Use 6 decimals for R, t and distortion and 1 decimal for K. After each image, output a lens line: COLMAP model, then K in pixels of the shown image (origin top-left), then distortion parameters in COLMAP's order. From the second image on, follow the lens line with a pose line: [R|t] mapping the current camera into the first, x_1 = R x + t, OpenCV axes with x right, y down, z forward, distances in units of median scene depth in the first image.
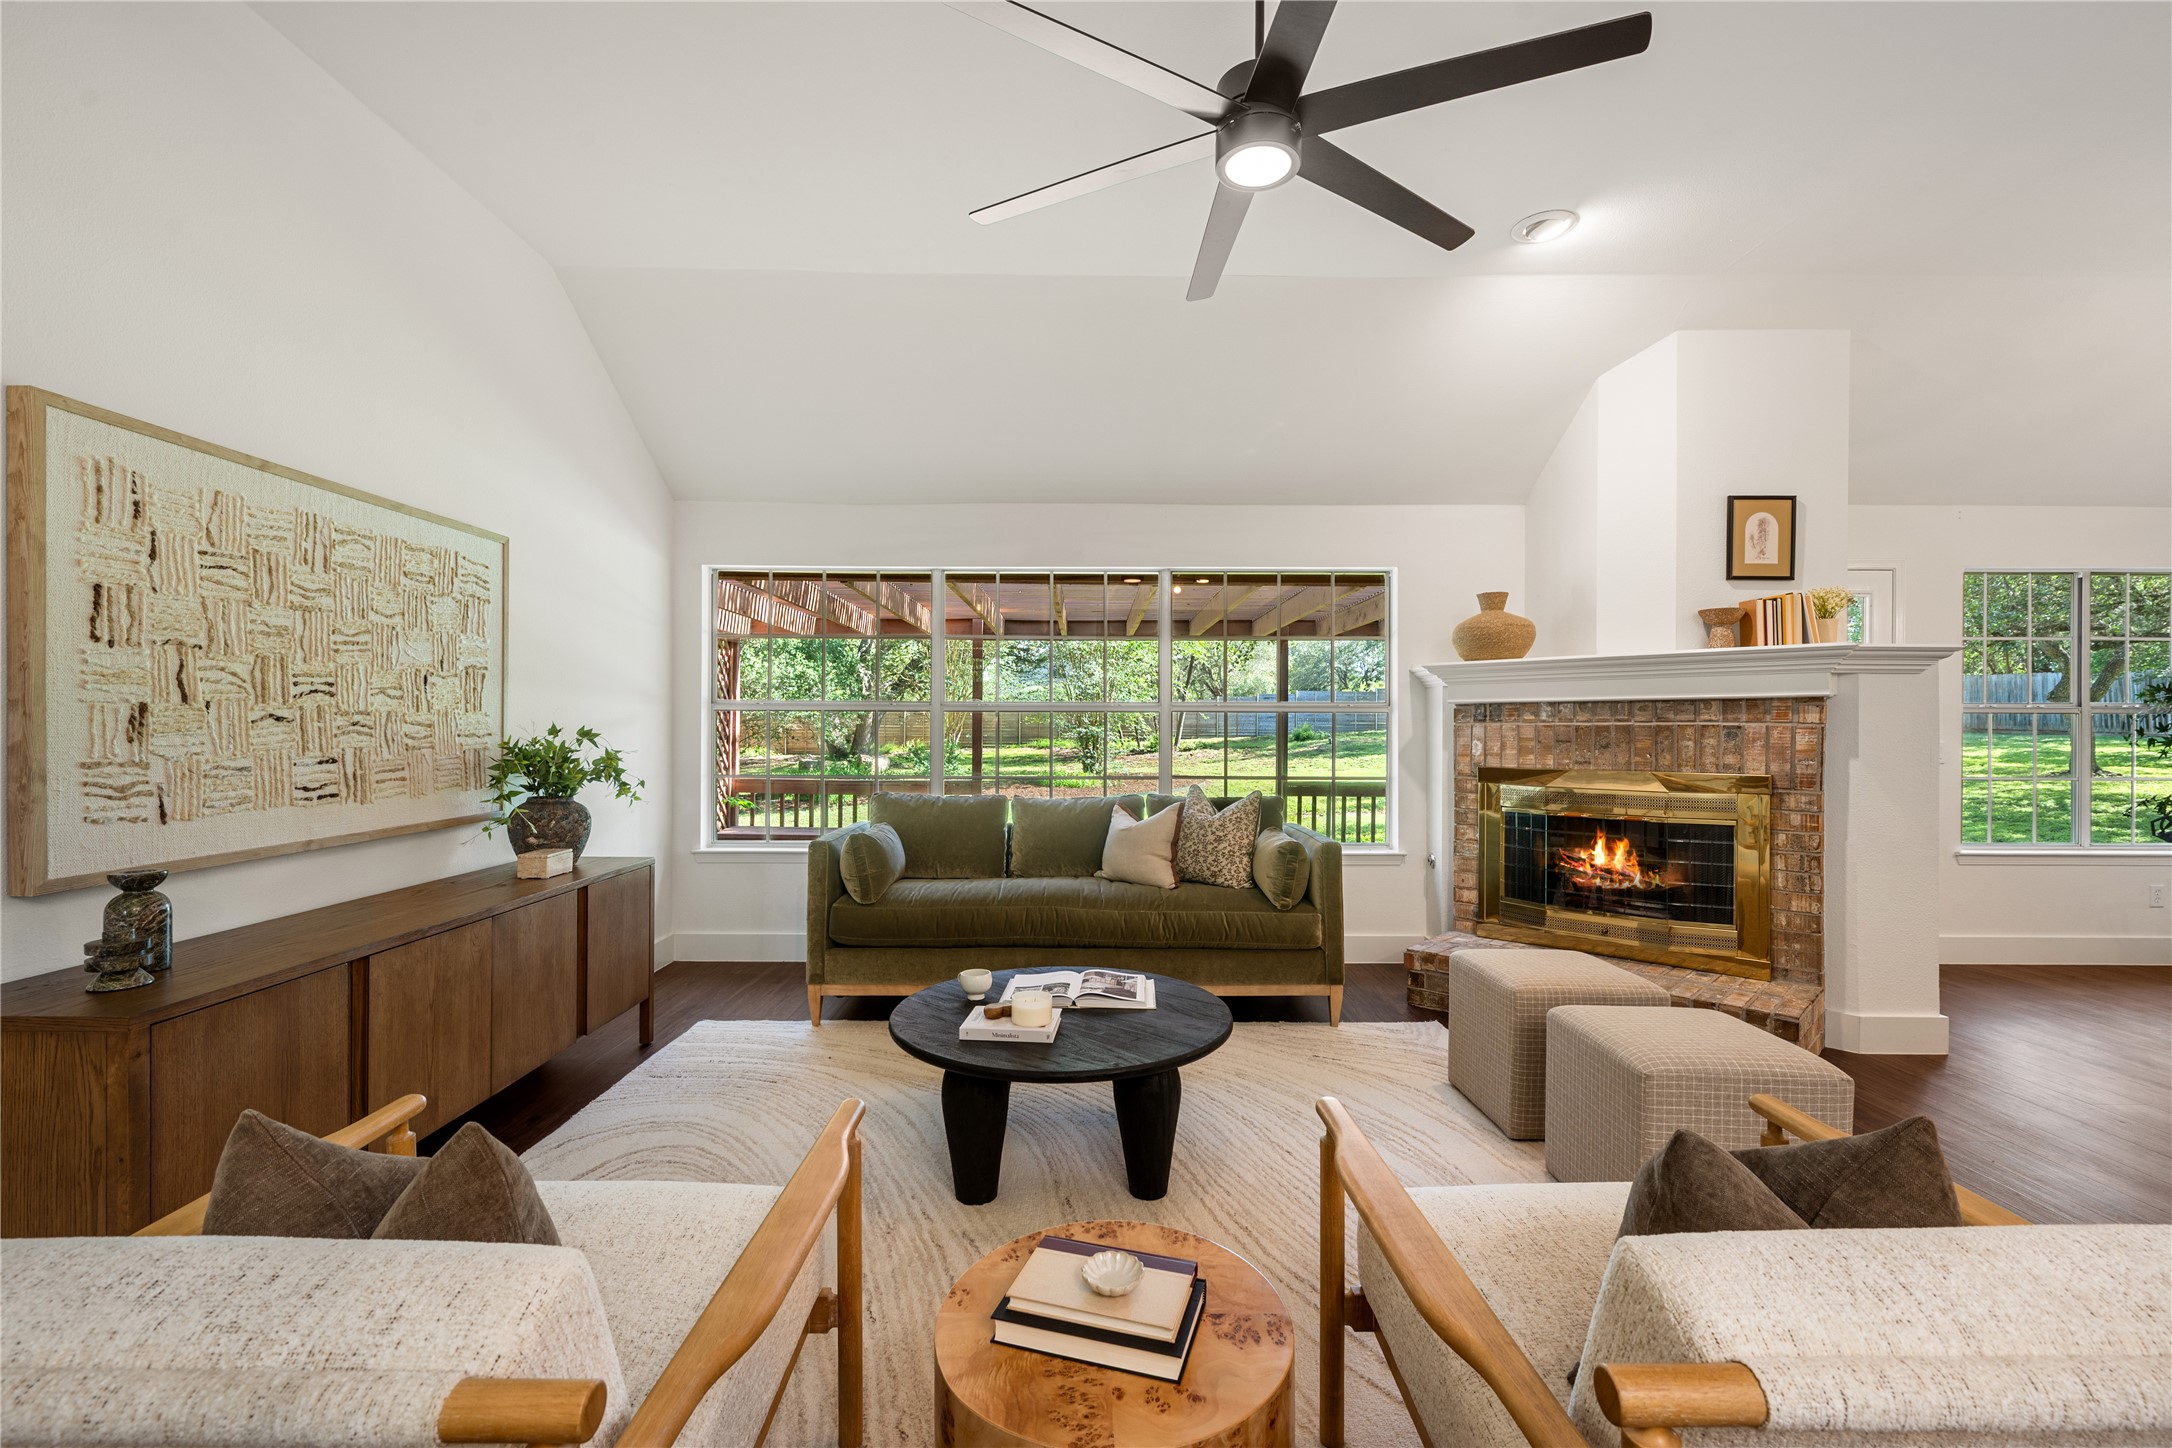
lens RADIAL K [[932.2, 0, 1084.9], [0, 932.2, 725.9], [0, 0, 1]] dist [0.003331, 0.000554]
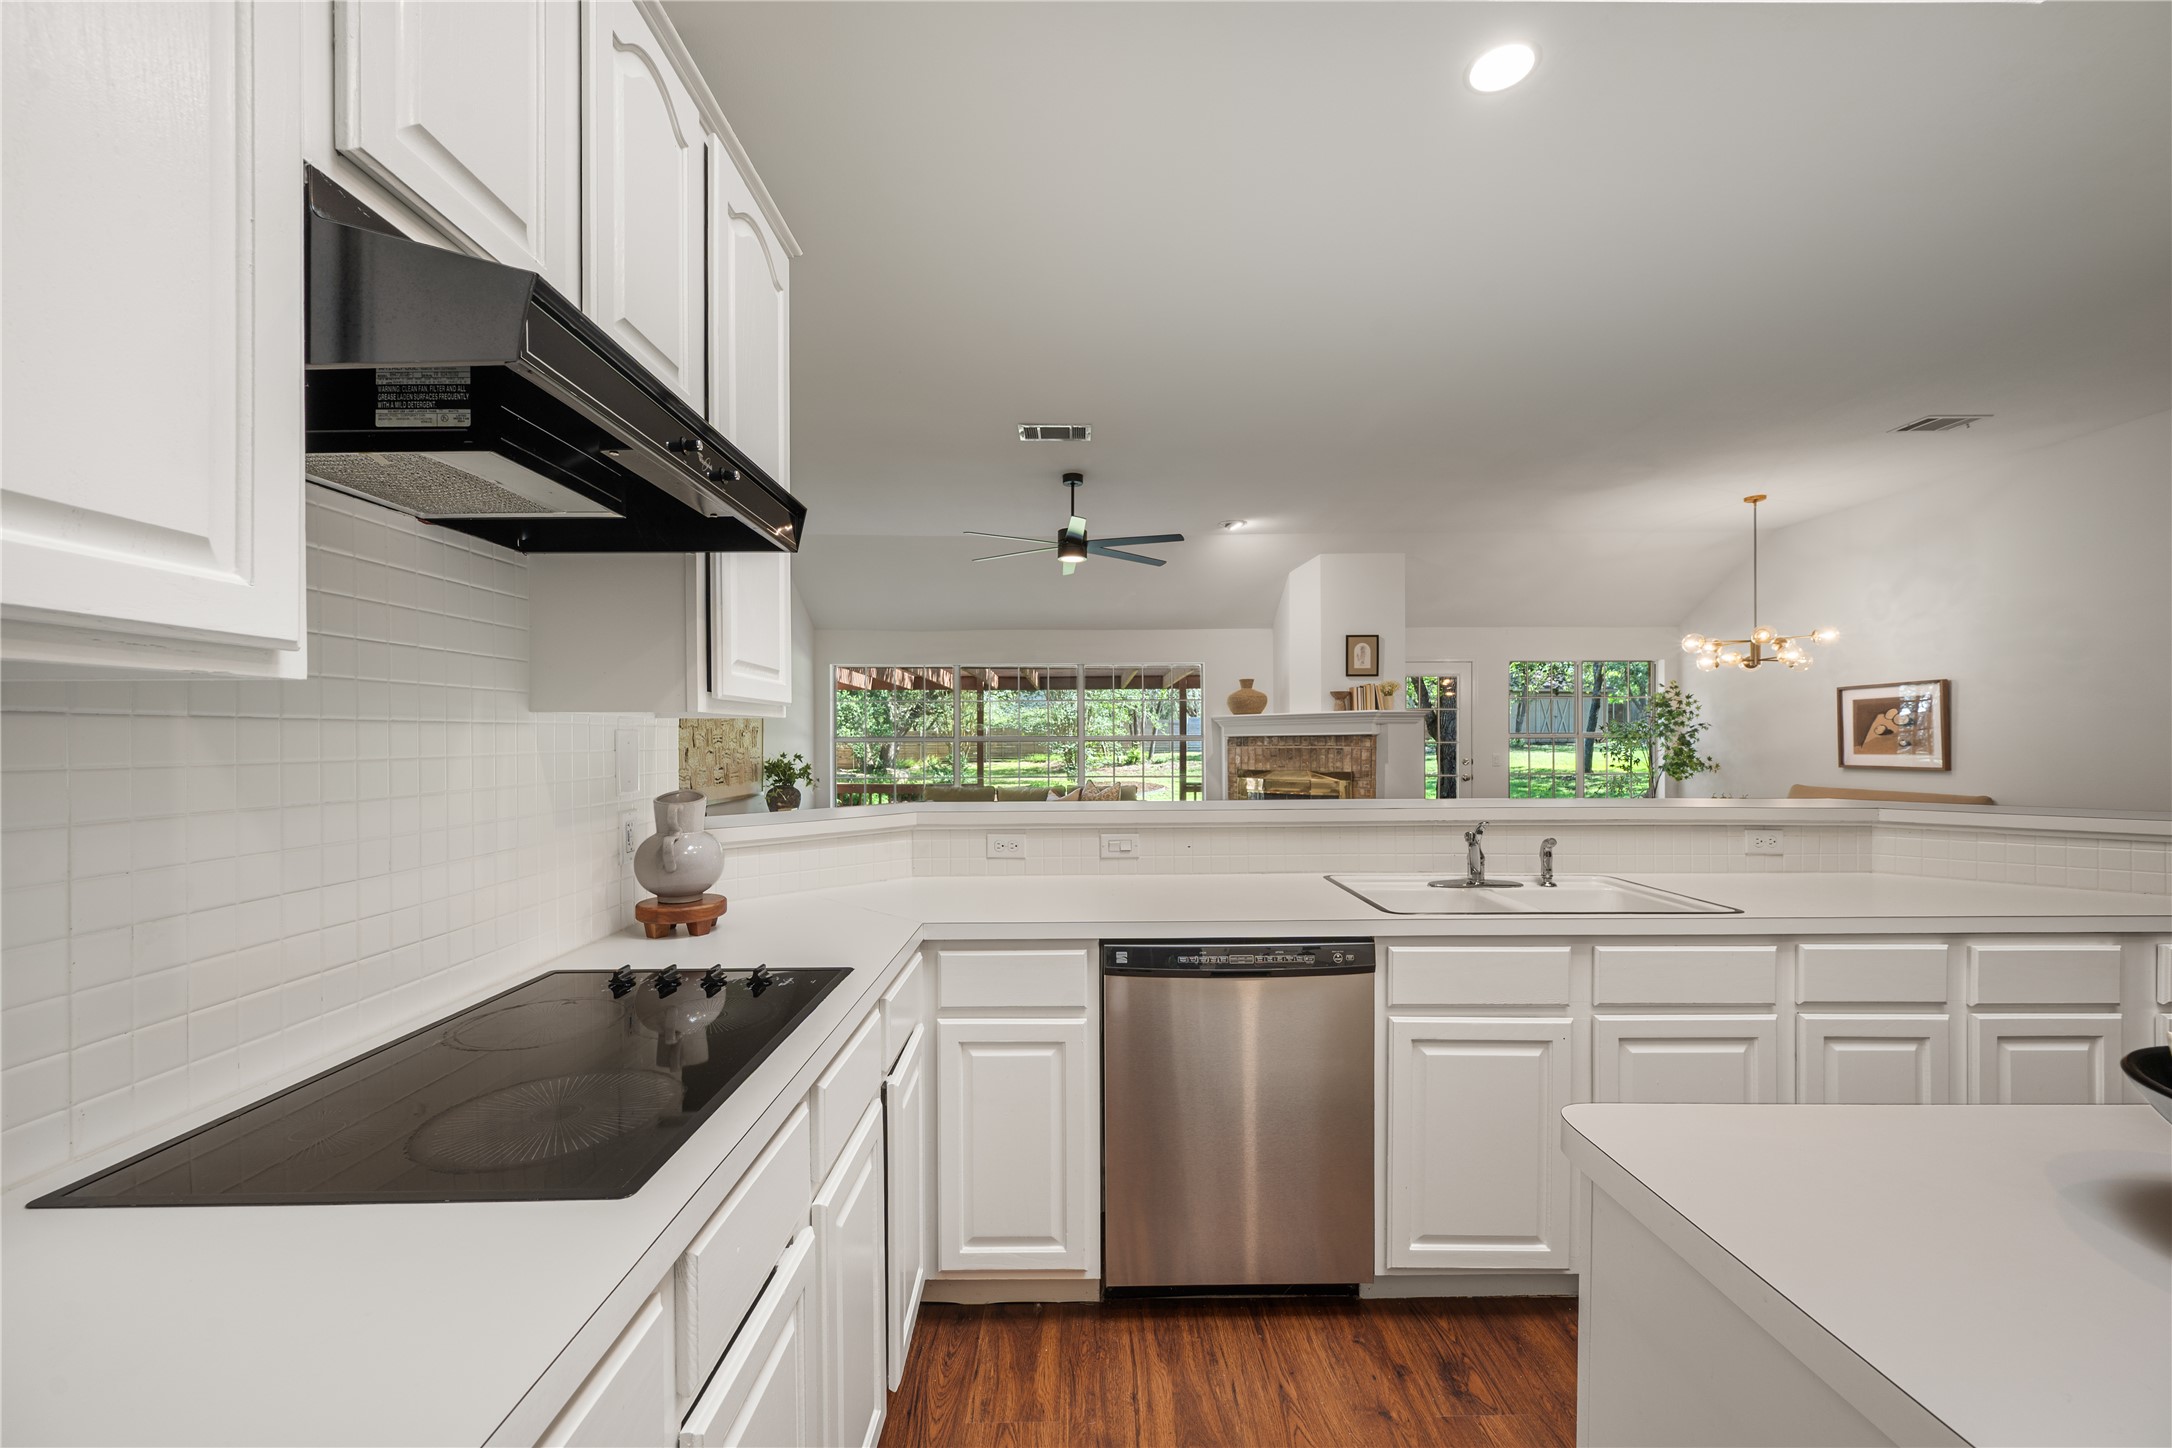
lens RADIAL K [[853.8, 0, 1085.3], [0, 853.8, 742.1], [0, 0, 1]] dist [-0.002264, 0.000536]
pose [[0.999957, -0.007778, 0.005100, 0.109237], [0.007775, 0.999970, 0.000669, -0.018278], [-0.005105, -0.000629, 0.999987, -0.860289]]
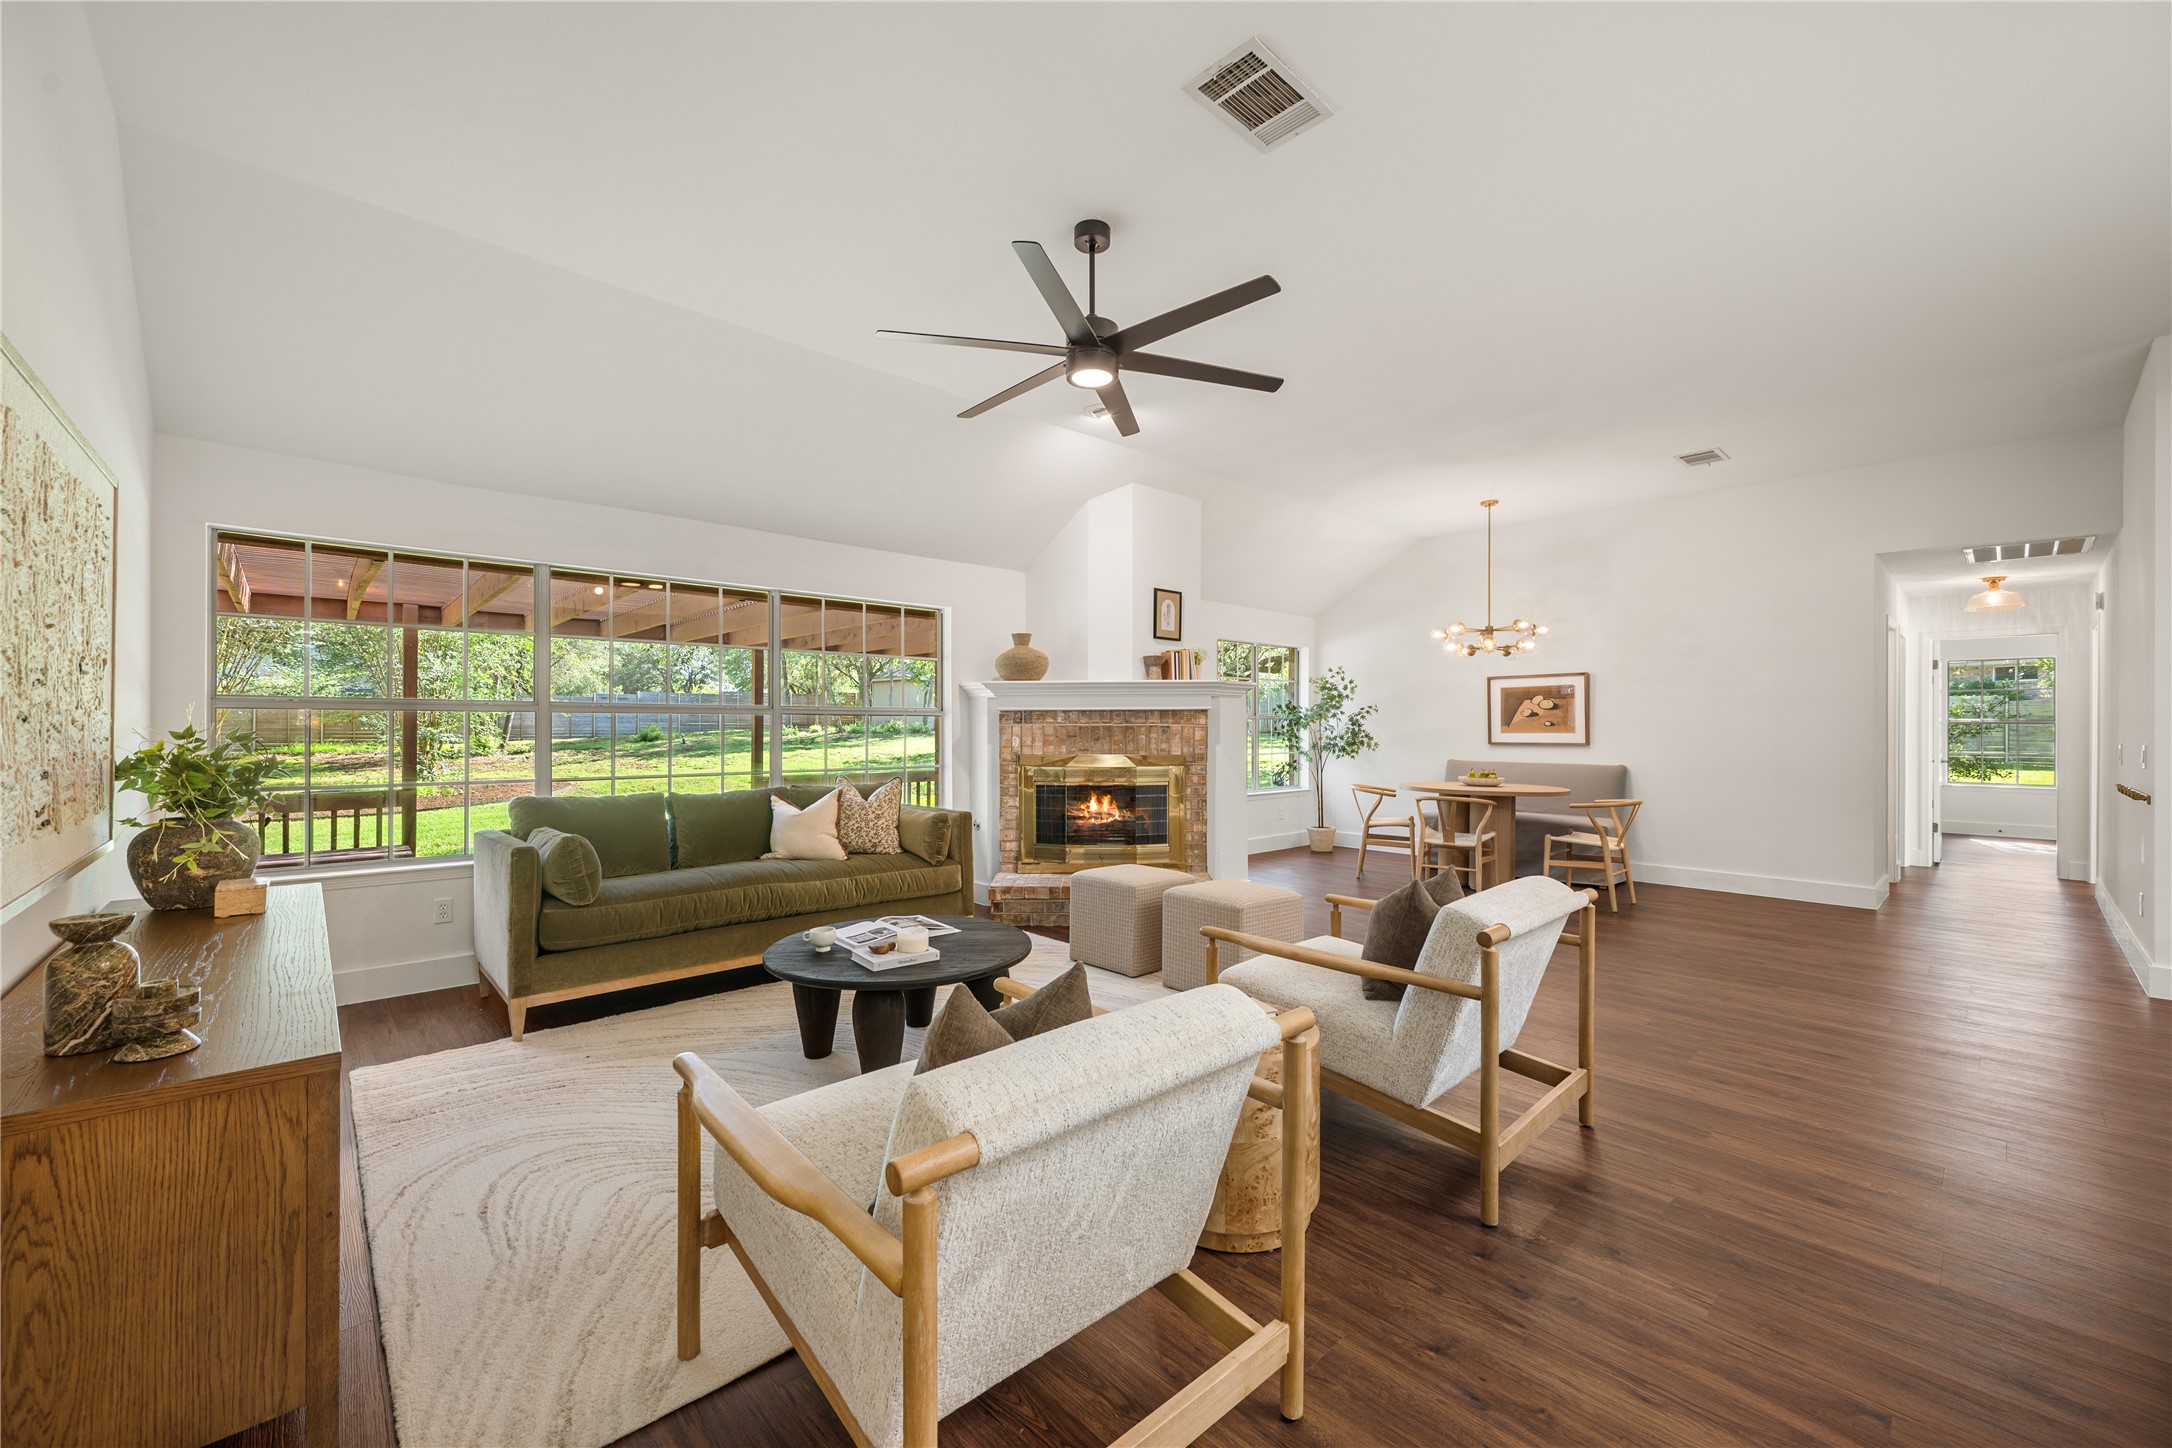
lens RADIAL K [[853.8, 0, 1085.0], [0, 853.8, 724.8], [0, 0, 1]] dist [-0.002264, 0.000536]
pose [[0.734393, 0.000482, 0.678725, -0.435648], [0.000856, 0.999998, -0.001637, 0.000198], [-0.678724, 0.001783, 0.734391, -0.033177]]
